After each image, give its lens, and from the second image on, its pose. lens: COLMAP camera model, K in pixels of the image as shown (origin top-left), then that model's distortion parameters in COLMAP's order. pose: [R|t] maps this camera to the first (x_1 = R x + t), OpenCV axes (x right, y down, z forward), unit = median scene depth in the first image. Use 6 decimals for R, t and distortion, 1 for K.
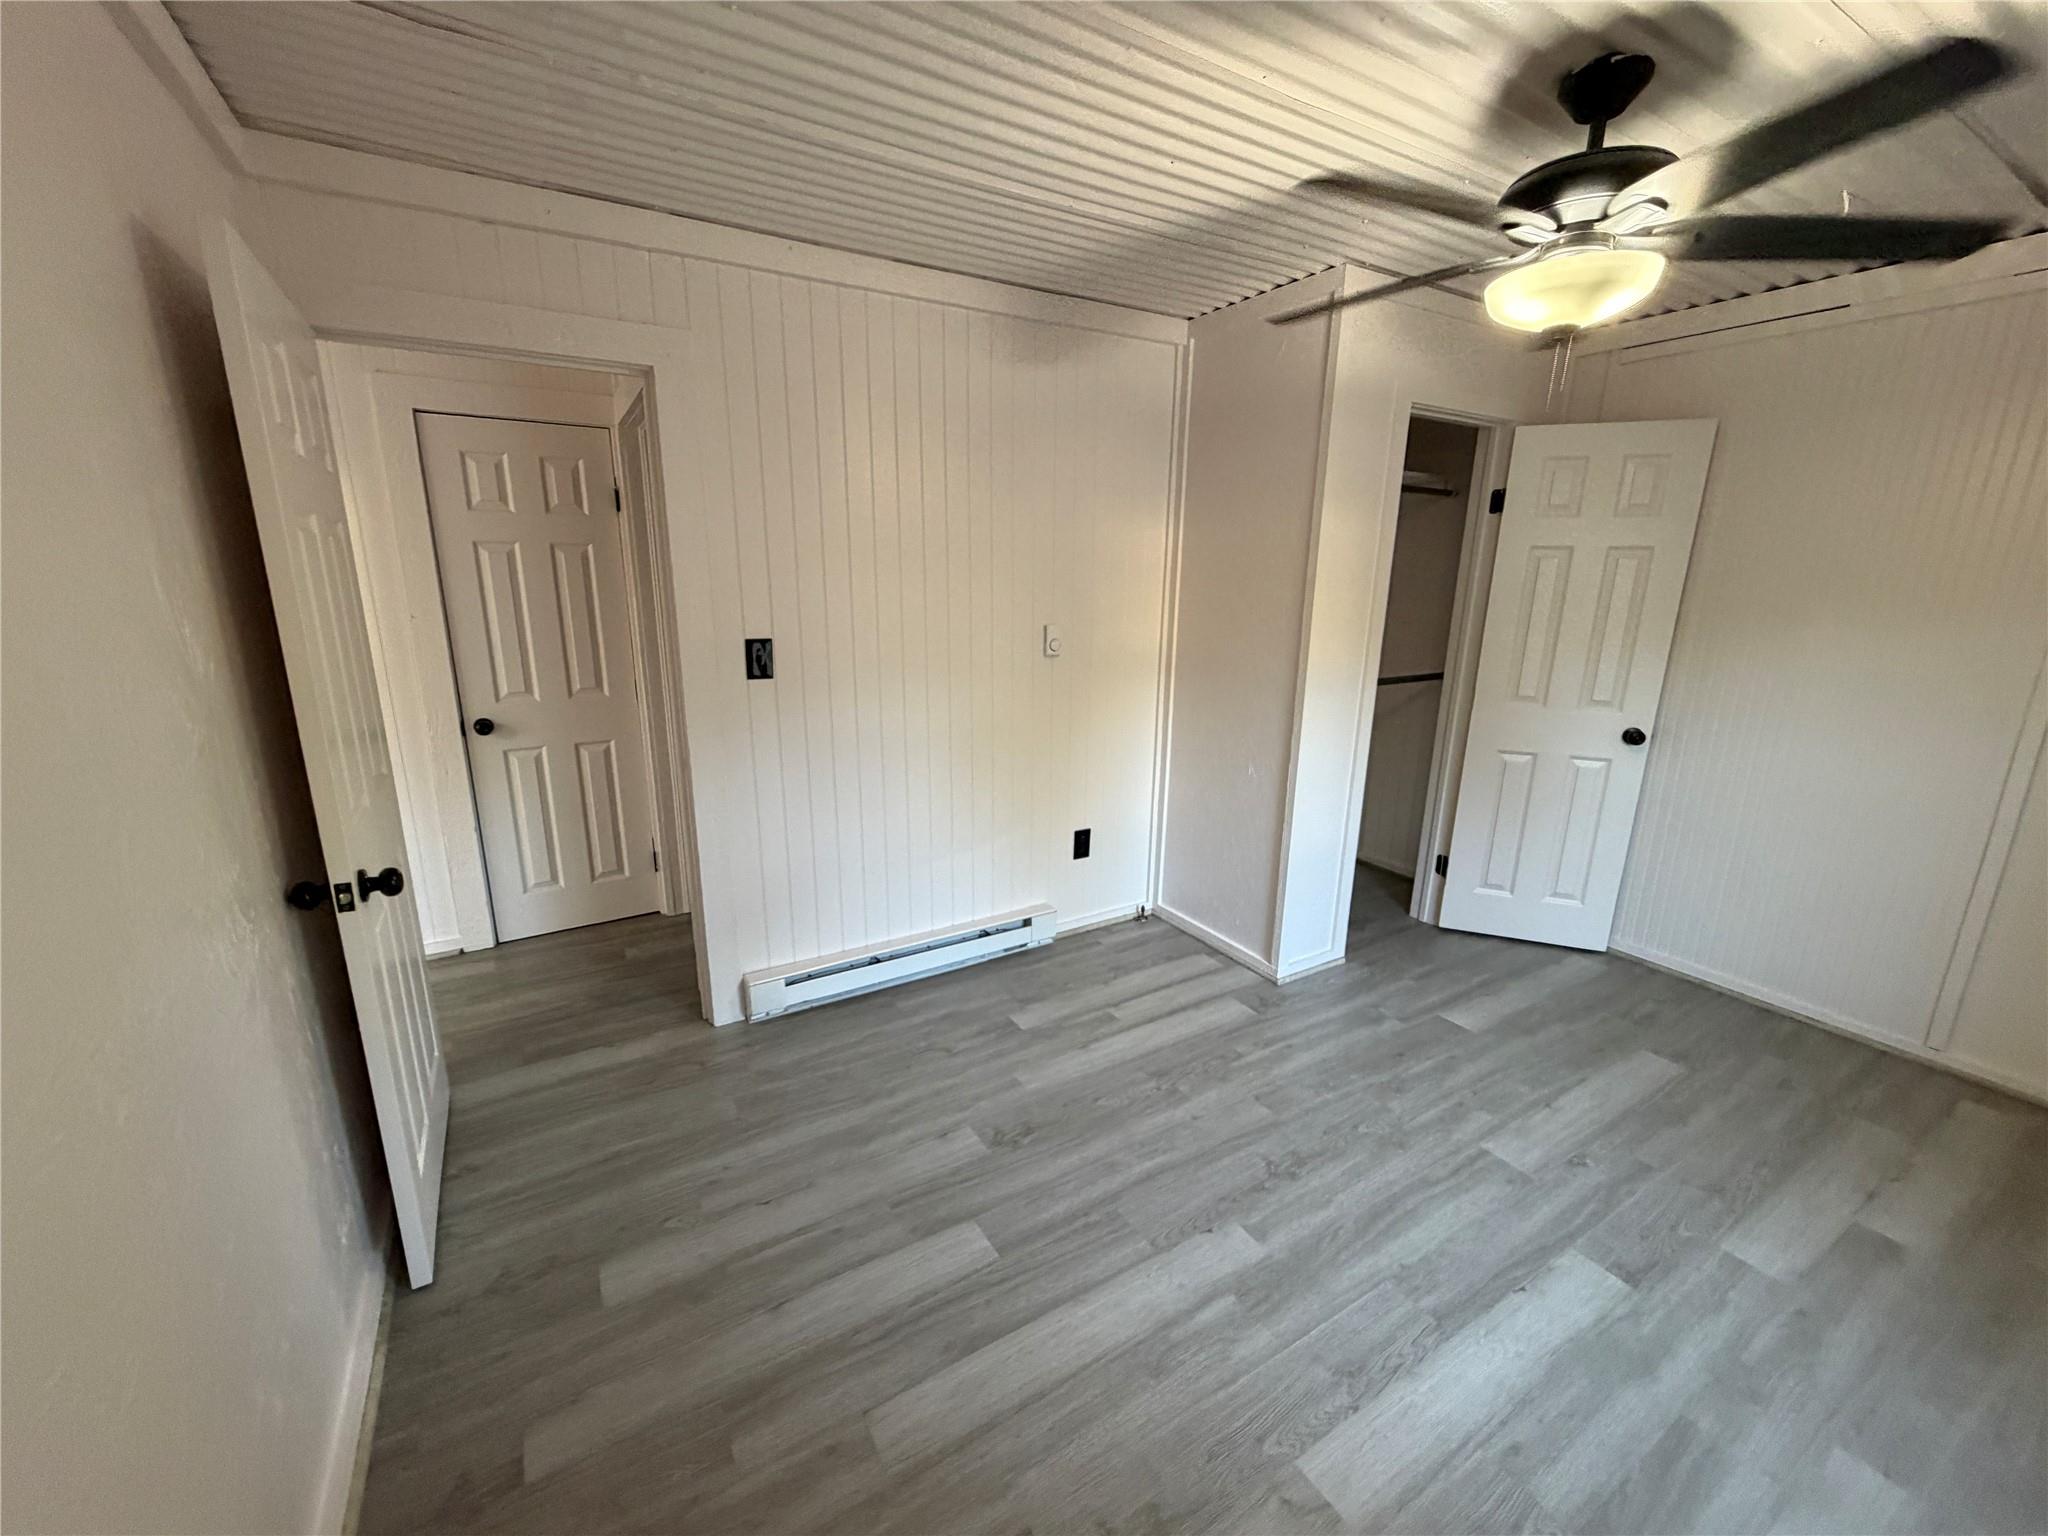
lens RADIAL K [[813.4, 0, 1018.5], [0, 813.4, 770.7], [0, 0, 1]] dist [-0.000399, 0.000155]
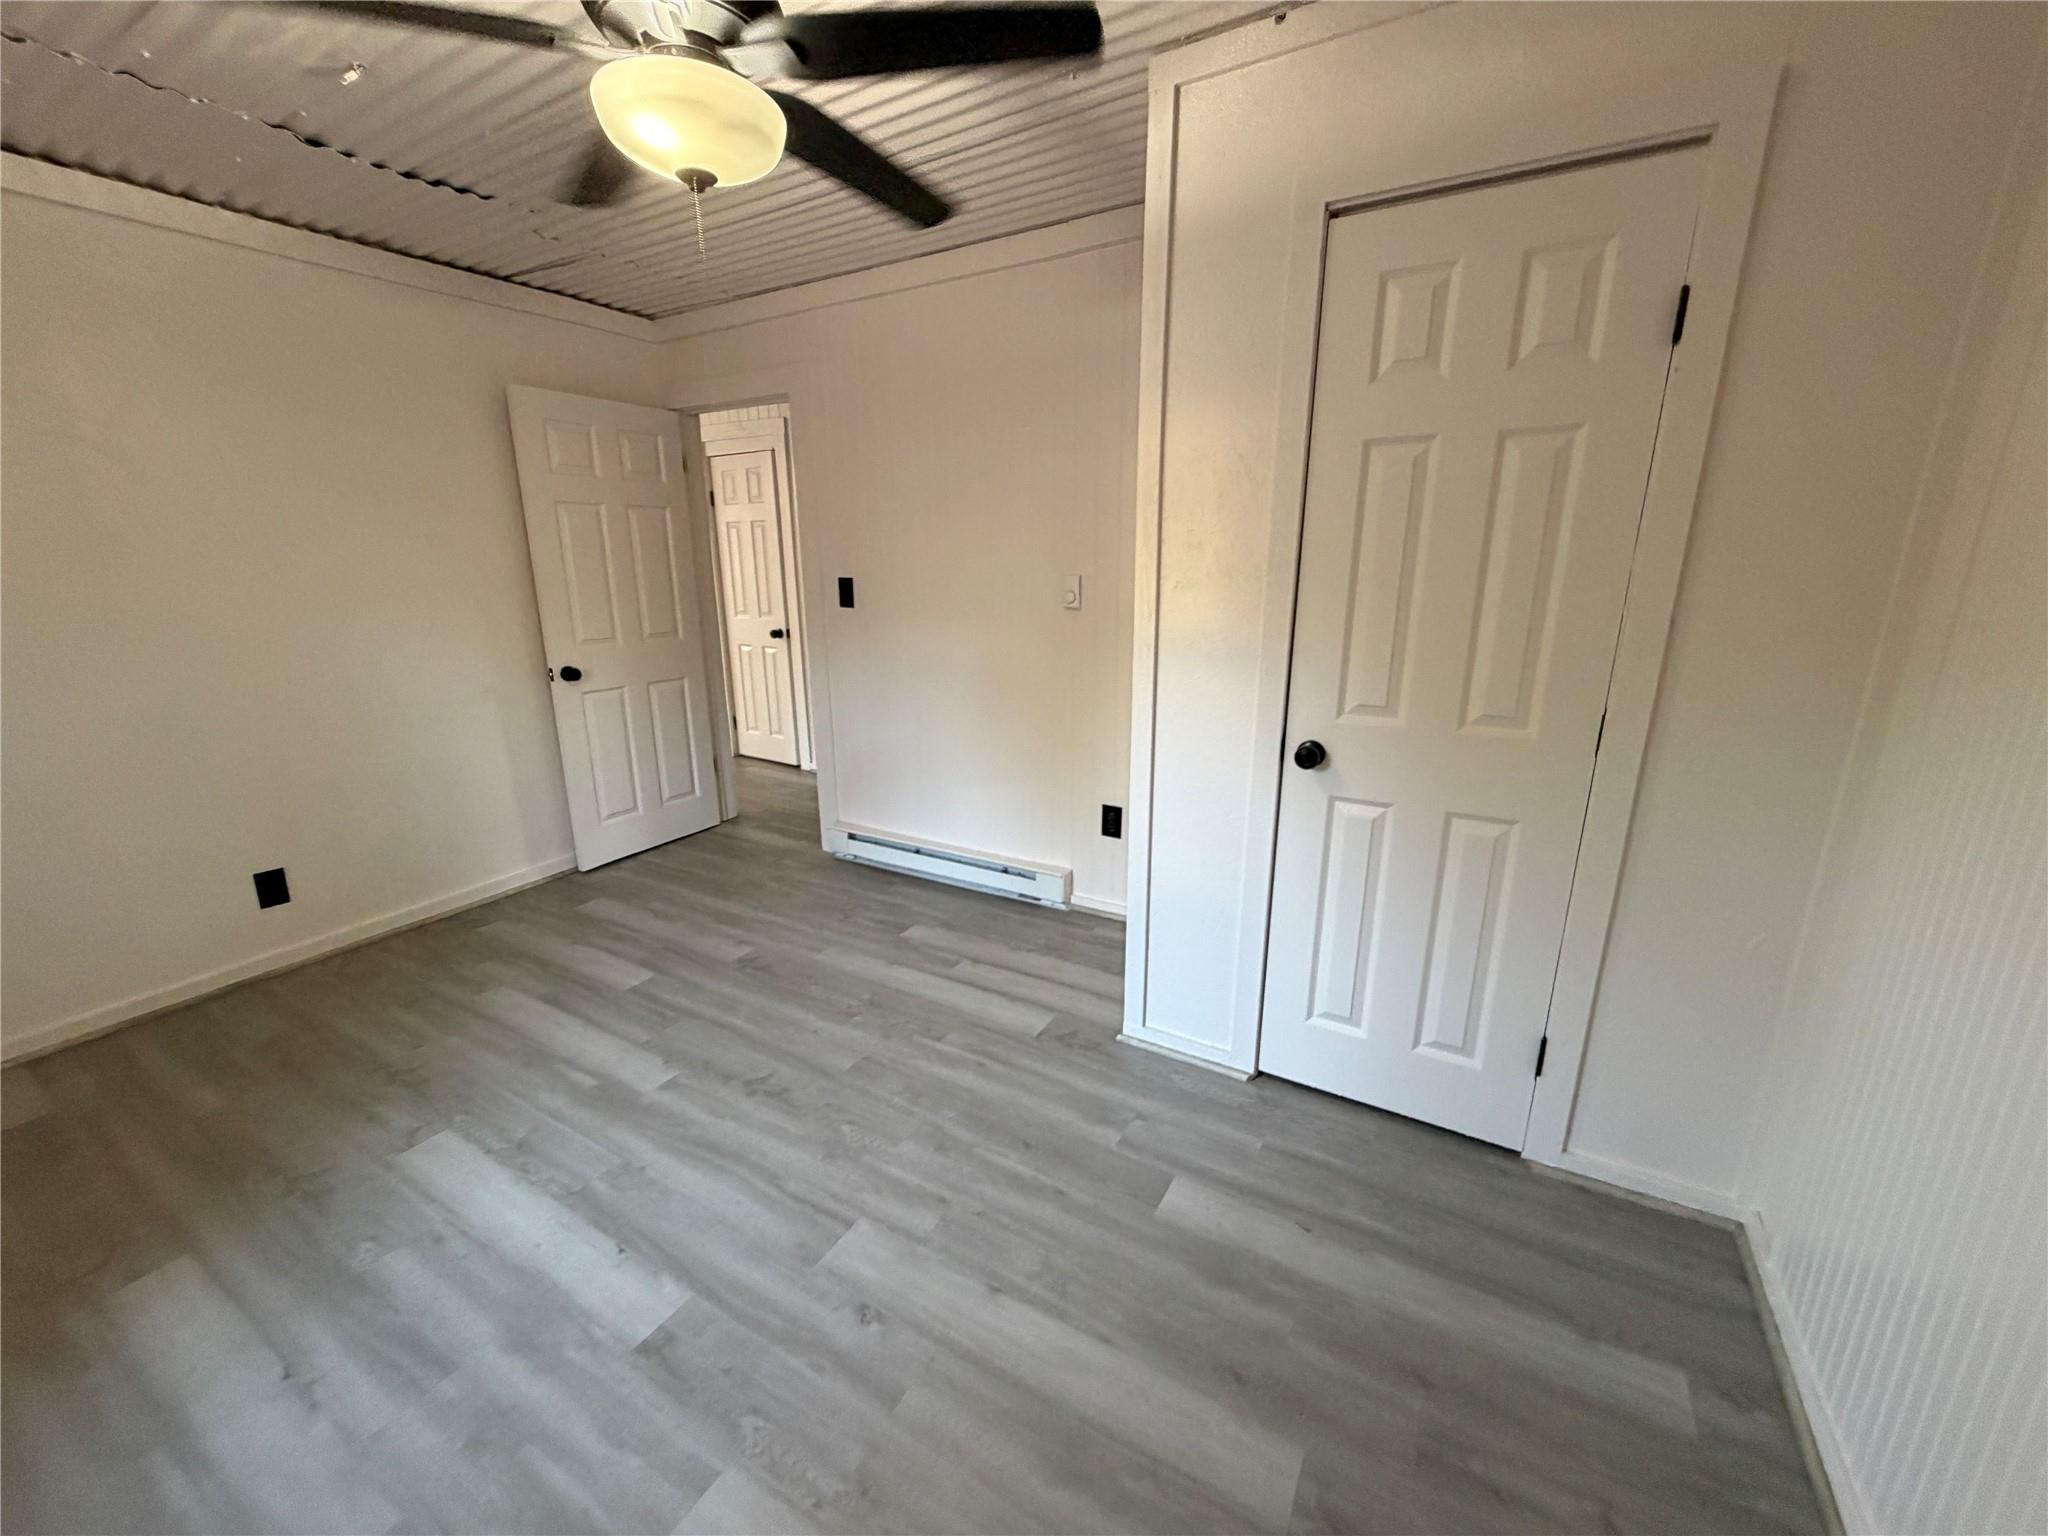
lens RADIAL K [[813.4, 0, 1018.5], [0, 813.4, 770.7], [0, 0, 1]] dist [-0.000399, 0.000155]
pose [[0.480049, 0.214015, -0.850735, 1.210693], [-0.202464, 0.970632, 0.129931, -0.094957], [0.853558, 0.109870, 0.509281, 0.674952]]
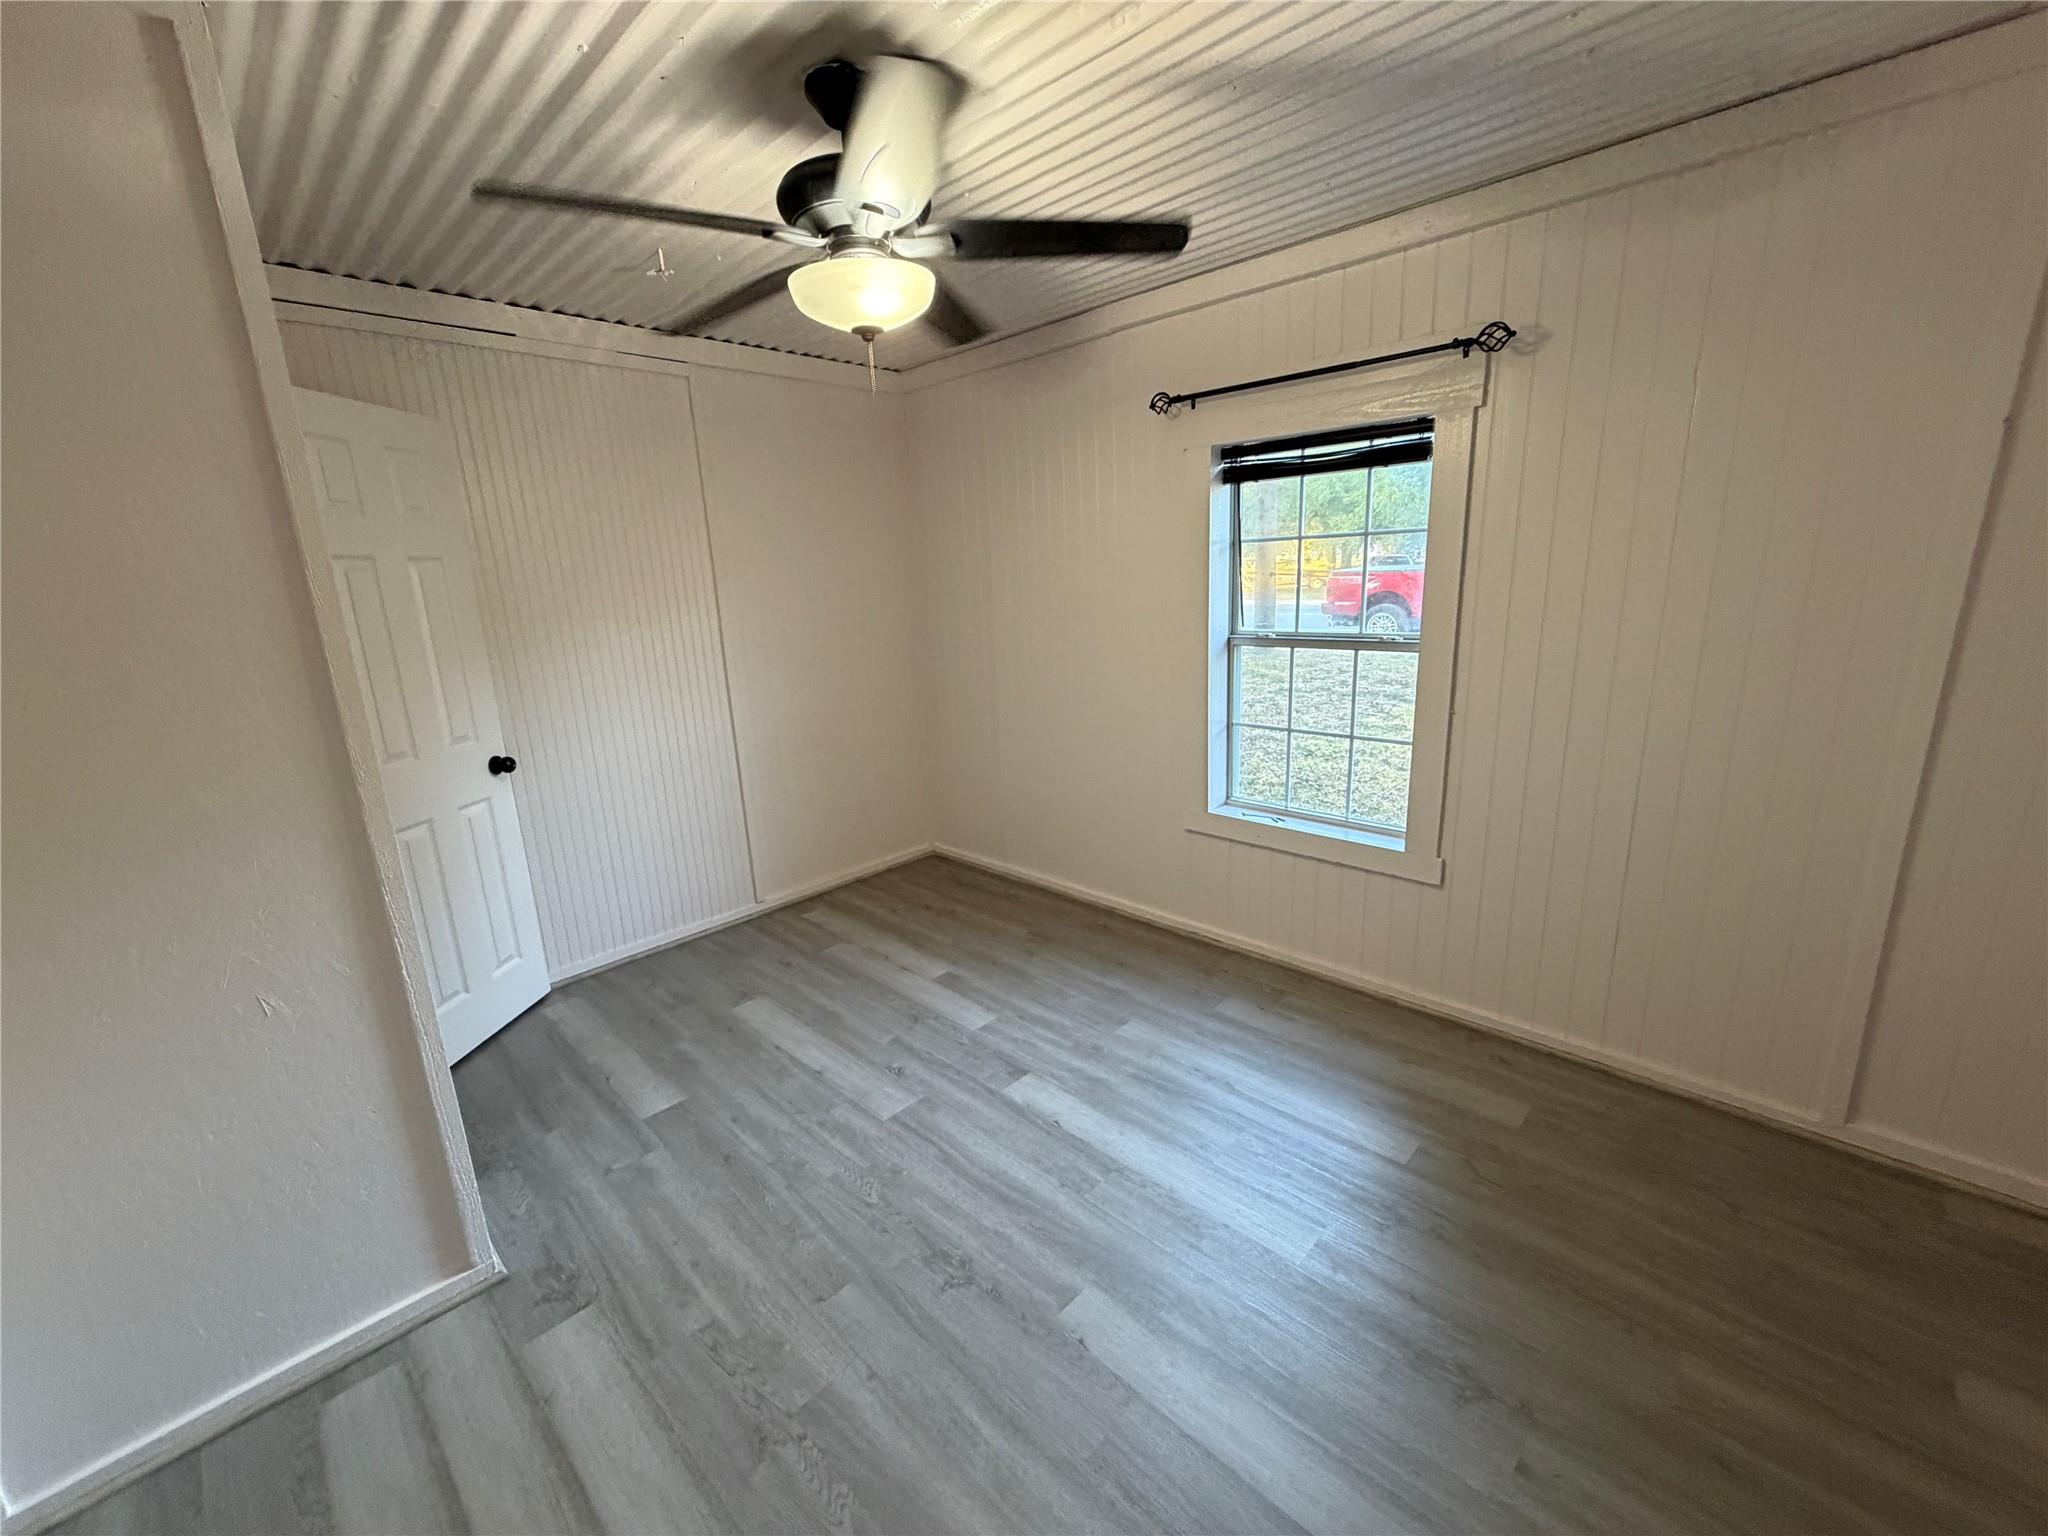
lens RADIAL K [[813.4, 0, 1018.5], [0, 813.4, 770.7], [0, 0, 1]] dist [-0.000399, 0.000155]
pose [[-0.259748, -0.231231, 0.937584, -0.345737], [0.271455, 0.914276, 0.300686, -0.212139], [-0.926738, 0.332615, -0.174713, 0.868448]]
